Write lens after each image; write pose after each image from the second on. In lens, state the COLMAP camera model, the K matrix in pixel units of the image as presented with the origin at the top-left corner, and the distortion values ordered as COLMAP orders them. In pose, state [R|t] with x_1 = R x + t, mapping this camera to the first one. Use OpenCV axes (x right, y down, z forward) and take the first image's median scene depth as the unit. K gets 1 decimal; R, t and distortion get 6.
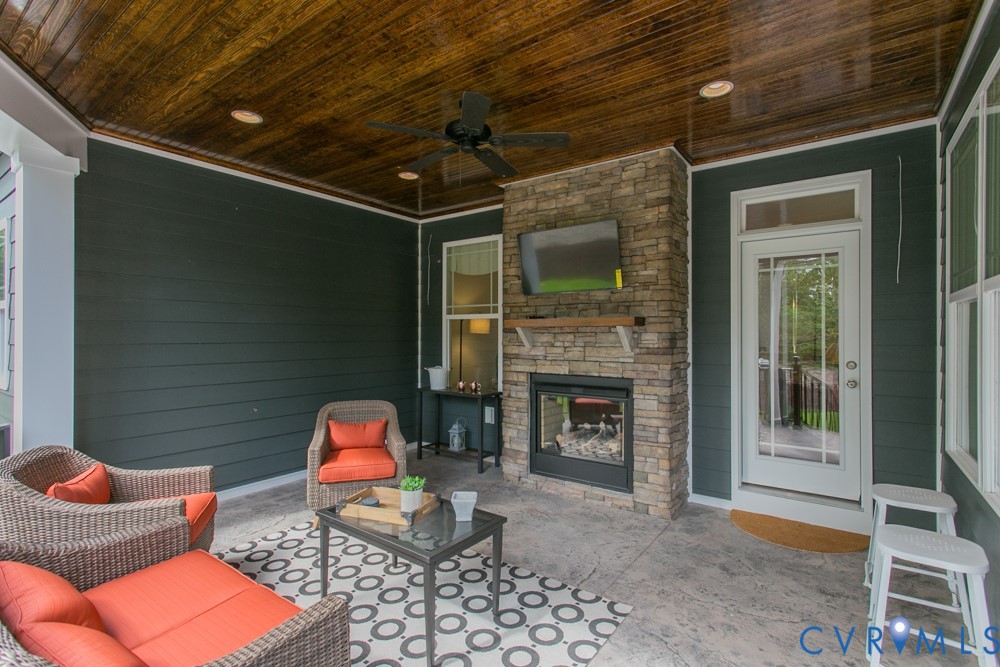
lens RADIAL K [[490.0, 0, 501.2], [0, 490.0, 333.4], [0, 0, 1]] dist [-0.005208, -0.000832]
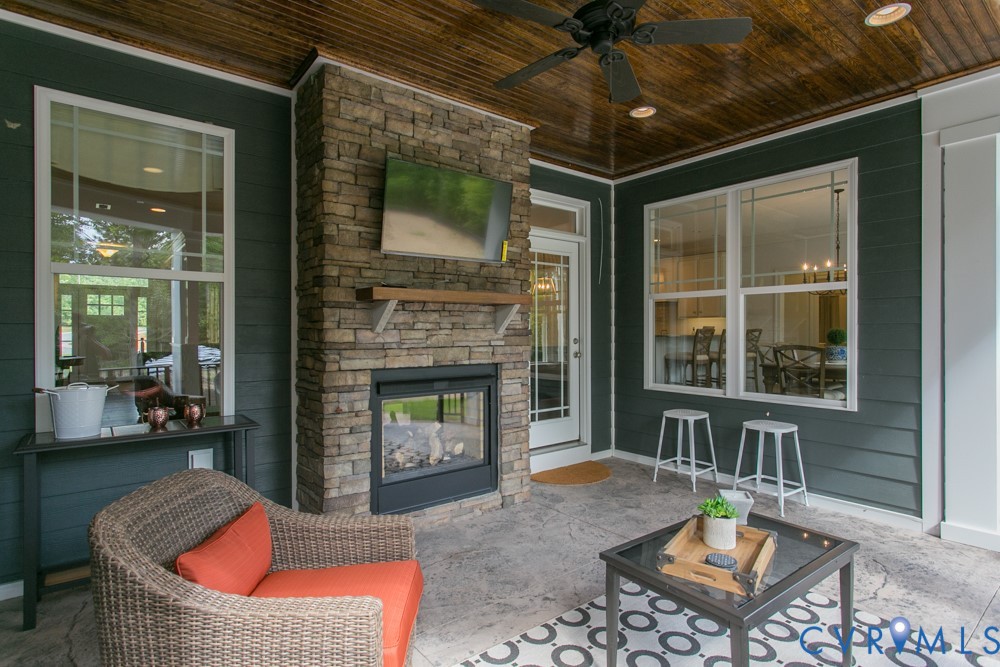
lens RADIAL K [[536.2, 0, 498.9], [0, 536.2, 331.2], [0, 0, 1]] dist [-0.004594, 0.000338]
pose [[0.231292, -0.004683, 0.972873, -0.658755], [-0.001780, 0.999985, 0.005236, 0.026315], [-0.972883, -0.002943, 0.231280, 0.726149]]
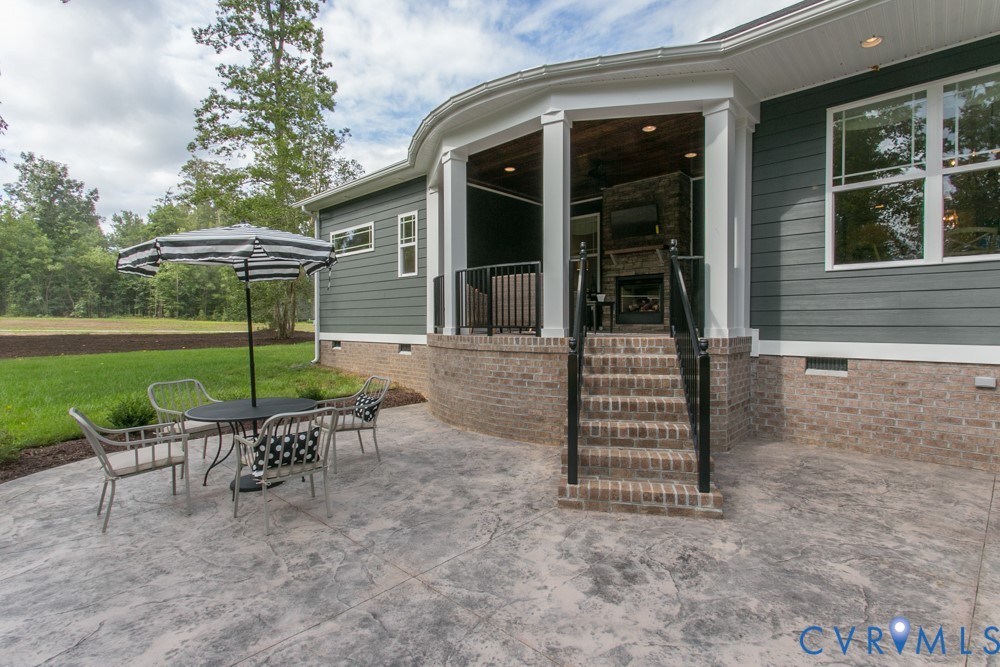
lens RADIAL K [[490.0, 0, 503.4], [0, 490.0, 326.8], [0, 0, 1]] dist [-0.005208, -0.000832]
pose [[0.994031, -0.001741, -0.109086, -0.213863], [0.003151, 0.999914, 0.012754, 0.292791], [0.109054, -0.013022, 0.993950, -1.277826]]
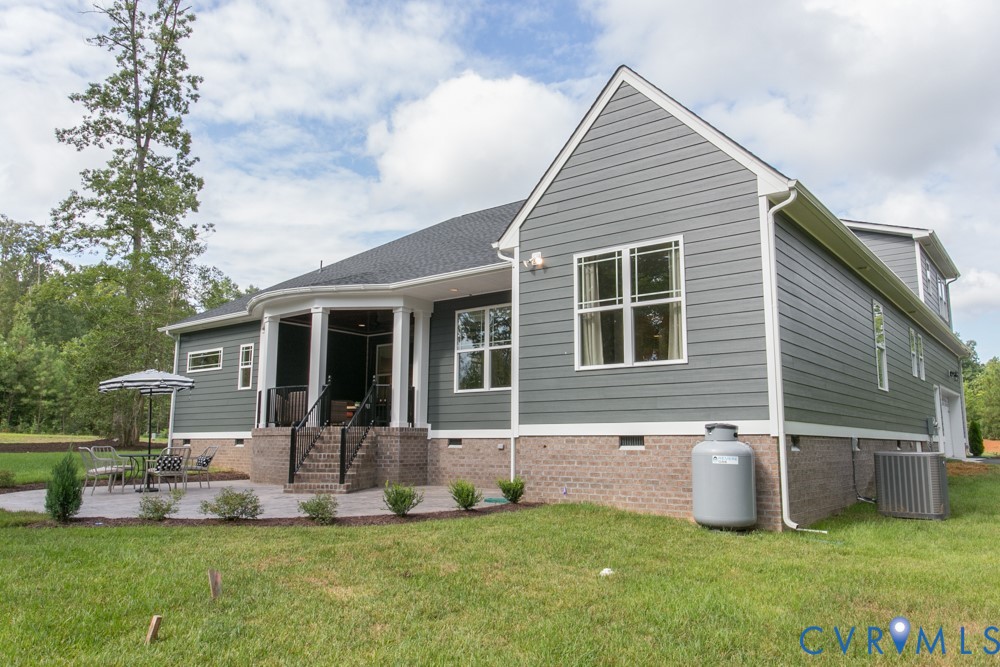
lens RADIAL K [[719.3, 0, 495.6], [0, 719.3, 335.6], [0, 0, 1]] dist [0.005361, -0.012606]
pose [[0.999620, 0.000222, -0.027566, 1.463470], [-0.004284, 0.989070, -0.147384, 0.494990], [0.027232, 0.147446, 0.988695, -5.050943]]
